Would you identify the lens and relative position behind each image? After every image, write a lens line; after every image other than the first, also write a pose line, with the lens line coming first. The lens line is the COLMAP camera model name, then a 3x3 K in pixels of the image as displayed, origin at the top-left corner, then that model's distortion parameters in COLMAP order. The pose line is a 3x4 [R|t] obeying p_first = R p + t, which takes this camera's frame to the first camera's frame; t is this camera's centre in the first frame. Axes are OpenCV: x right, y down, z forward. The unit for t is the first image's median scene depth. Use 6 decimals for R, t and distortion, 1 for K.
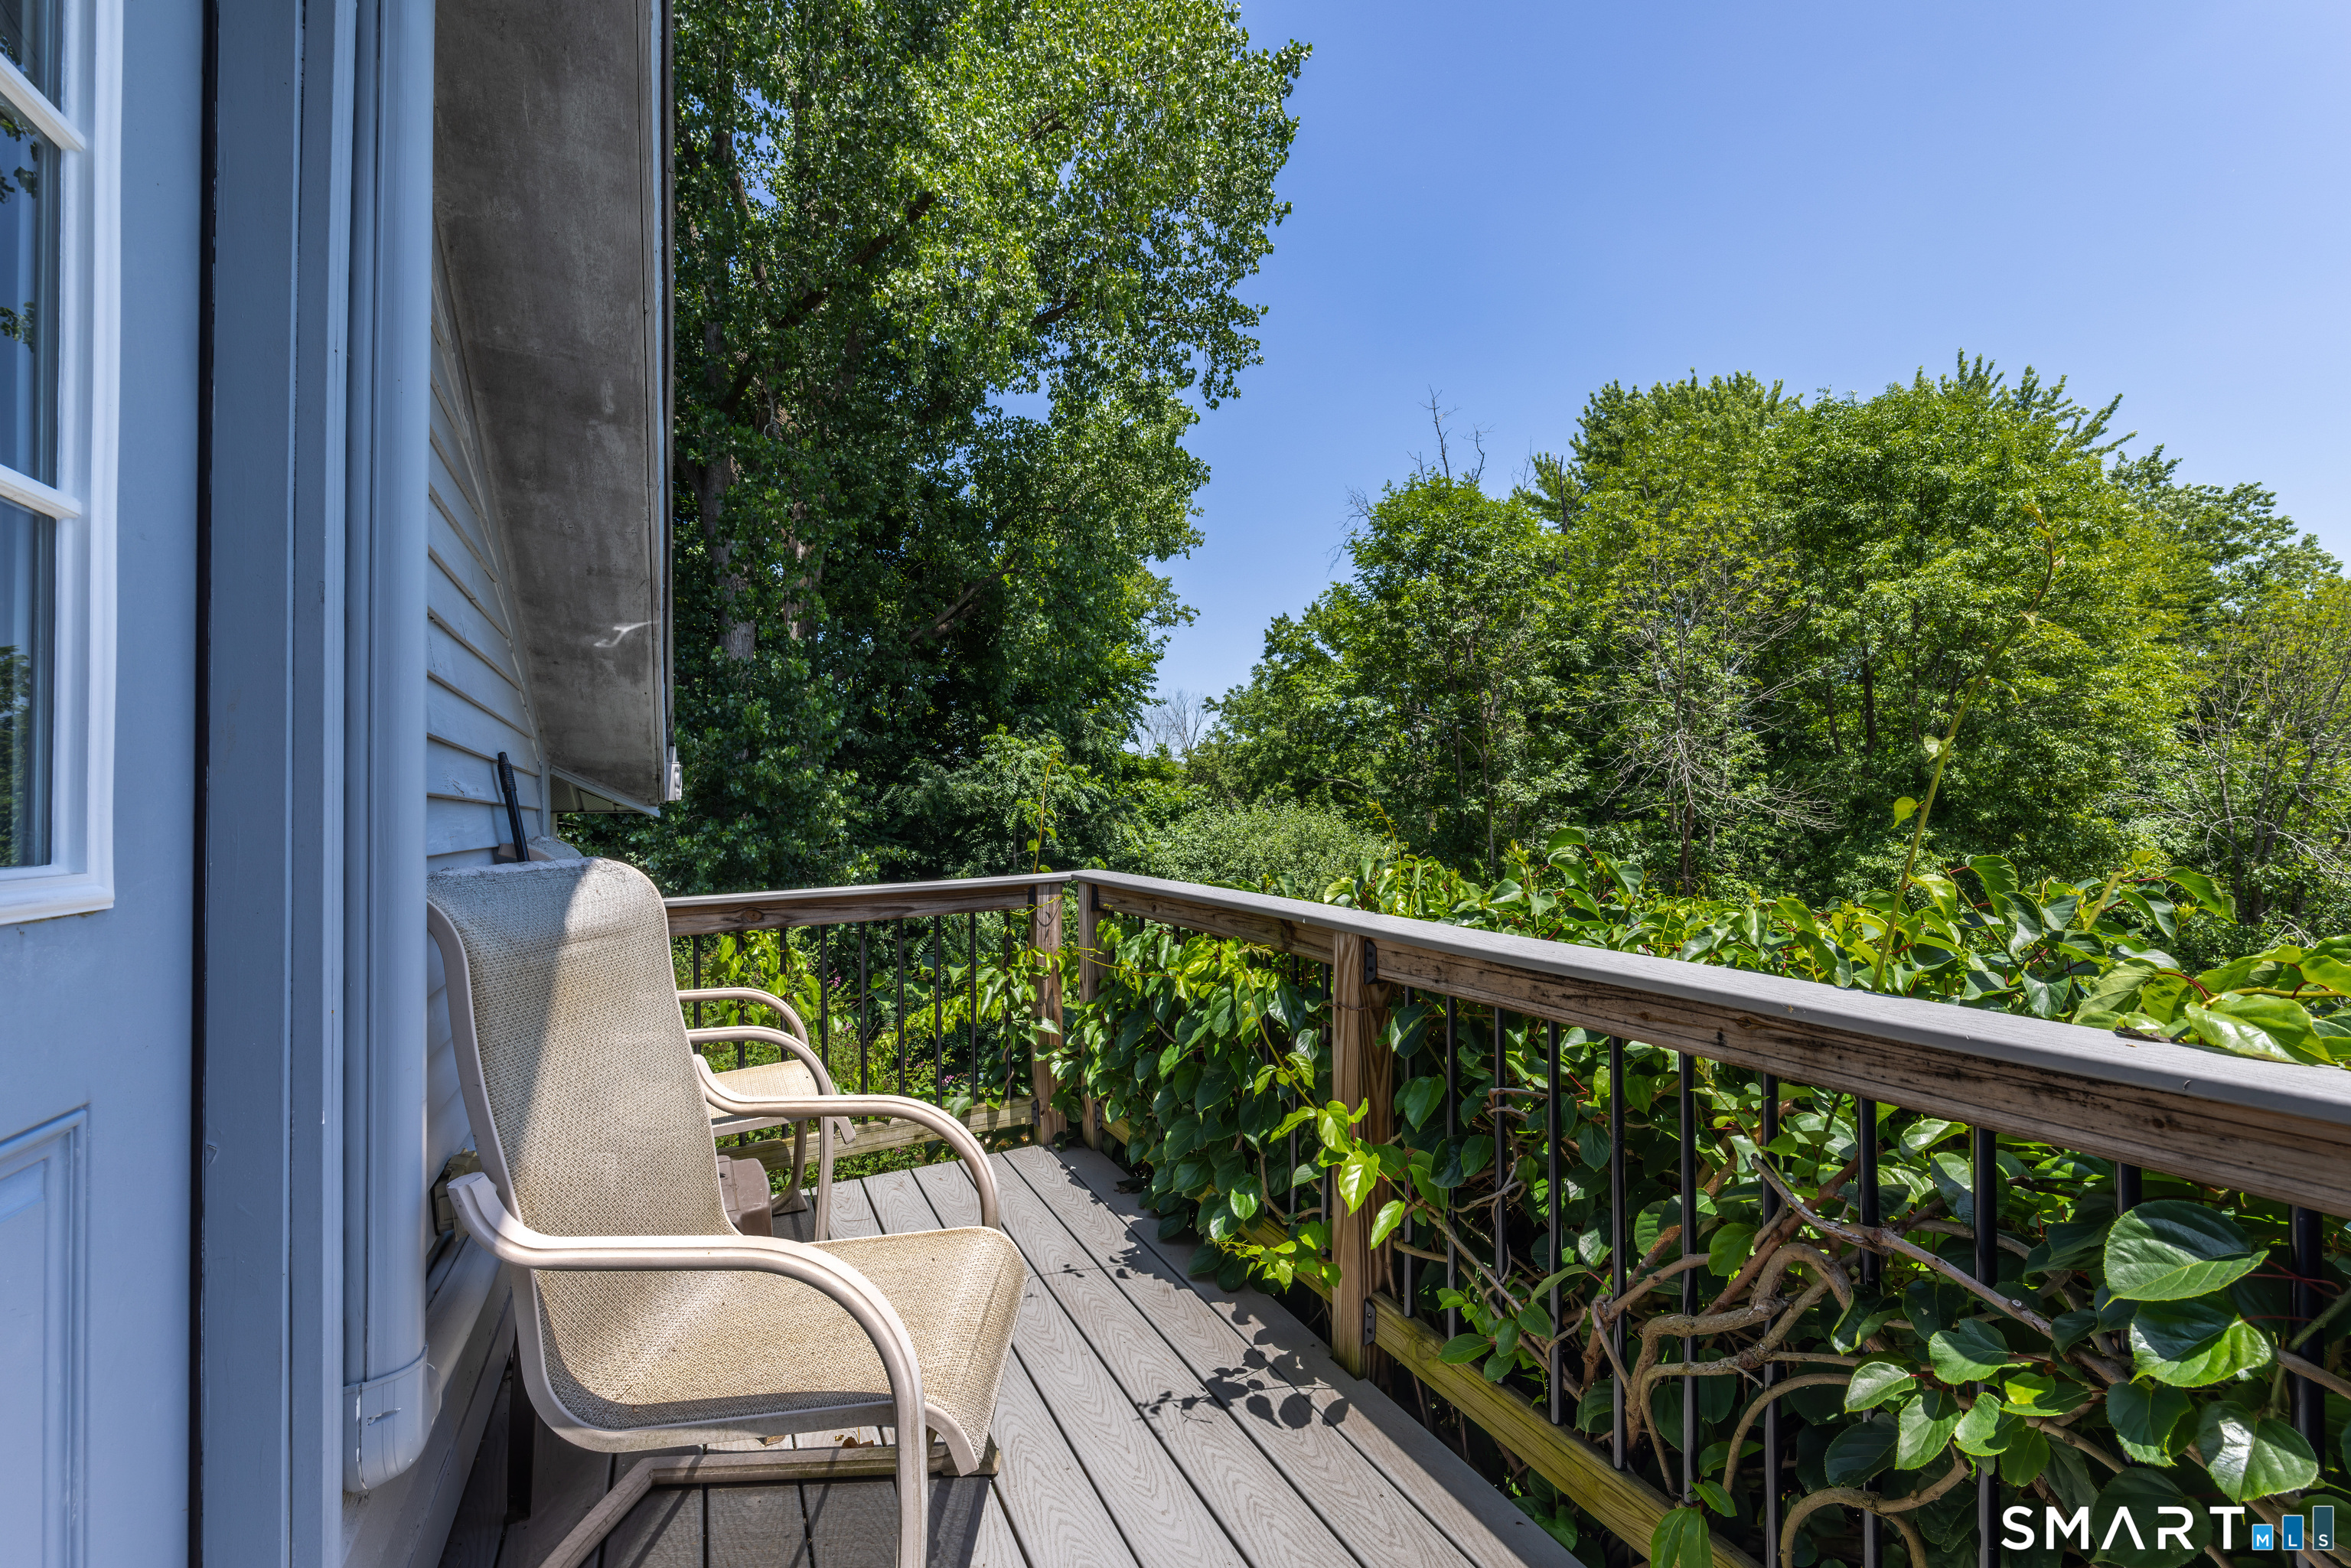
lens RADIAL K [[938.2, 0, 1175.5], [0, 938.2, 784.0], [0, 0, 1]] dist [-0.001698, -0.000211]
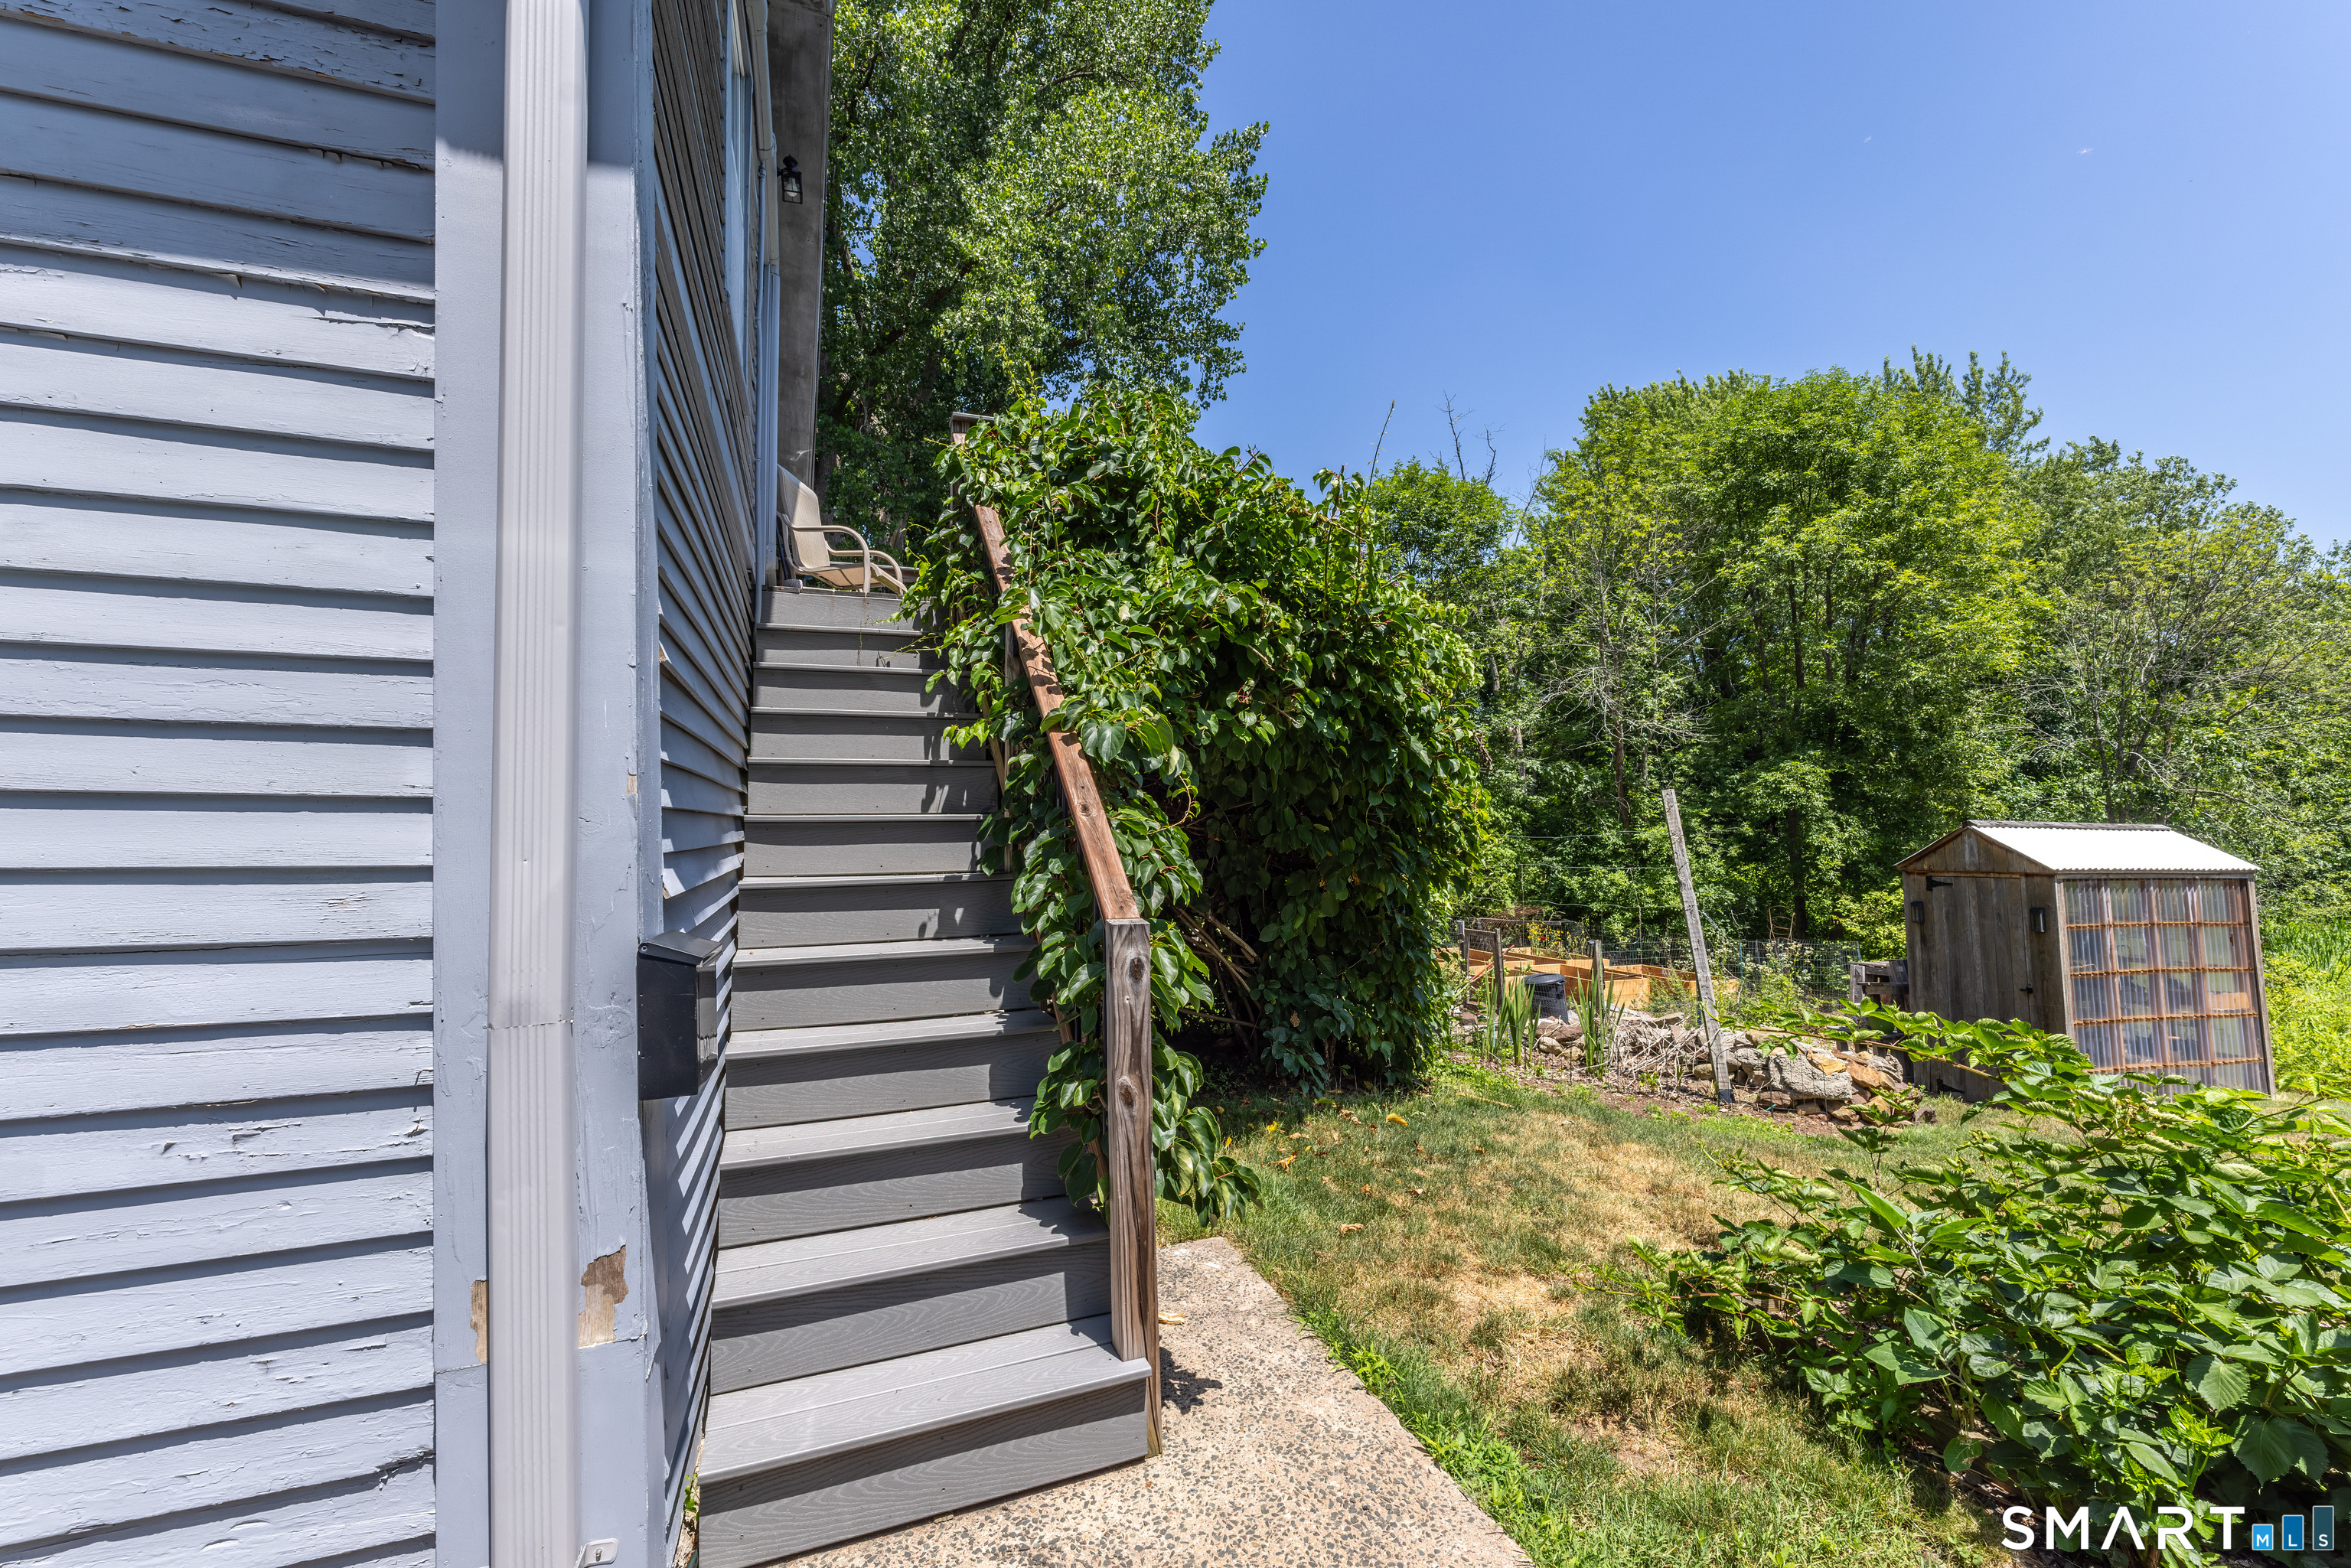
lens RADIAL K [[915.6, 0, 1175.5], [0, 915.6, 784.0], [0, 0, 1]] dist [-0.015819, -0.000131]
pose [[0.996532, 0.003218, -0.083149, 0.107652], [-0.004095, 0.999938, -0.010387, 0.123238], [0.083110, 0.010691, 0.996483, -0.229790]]
